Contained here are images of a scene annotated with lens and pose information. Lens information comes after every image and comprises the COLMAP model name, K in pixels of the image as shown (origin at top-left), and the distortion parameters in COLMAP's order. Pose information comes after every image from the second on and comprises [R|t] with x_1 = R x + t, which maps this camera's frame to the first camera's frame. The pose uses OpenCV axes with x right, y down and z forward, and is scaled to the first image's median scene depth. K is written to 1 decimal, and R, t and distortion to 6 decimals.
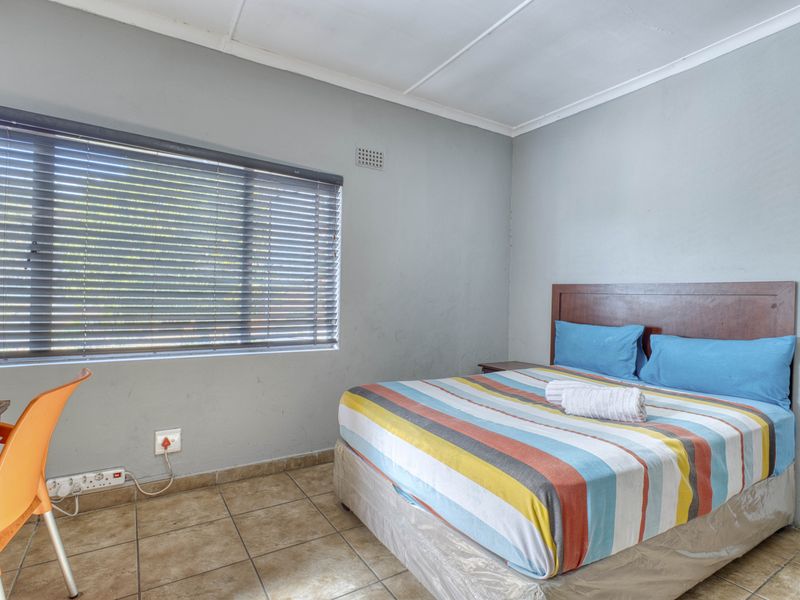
lens RADIAL K [[429.9, 0, 400.0], [0, 429.9, 300.0], [0, 0, 1]] dist [0.001426, 0.000212]
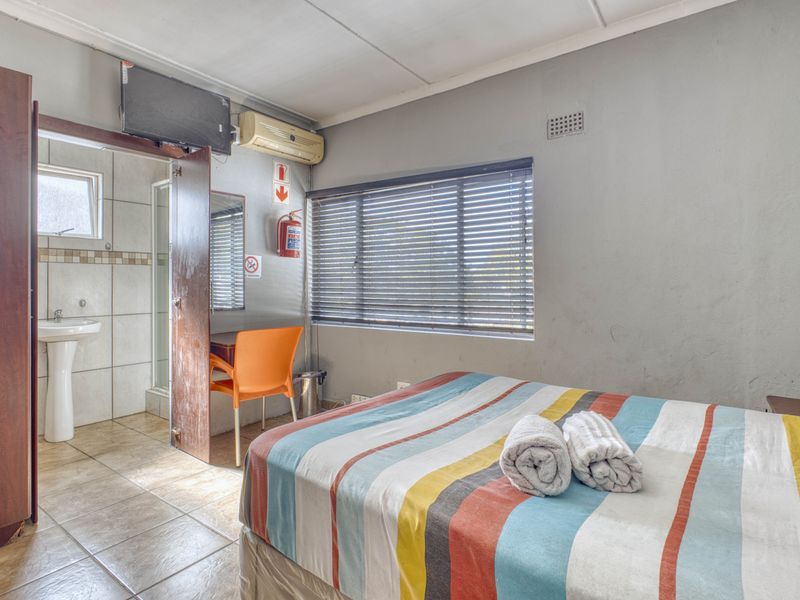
lens RADIAL K [[427.6, 0, 402.2], [0, 427.6, 289.5], [0, 0, 1]] dist [-0.017419, 0.000062]
pose [[0.380457, -0.008567, -0.924759, 0.611549], [0.006114, 0.999959, -0.006748, 0.007938], [0.924778, -0.003087, 0.380493, 0.373567]]
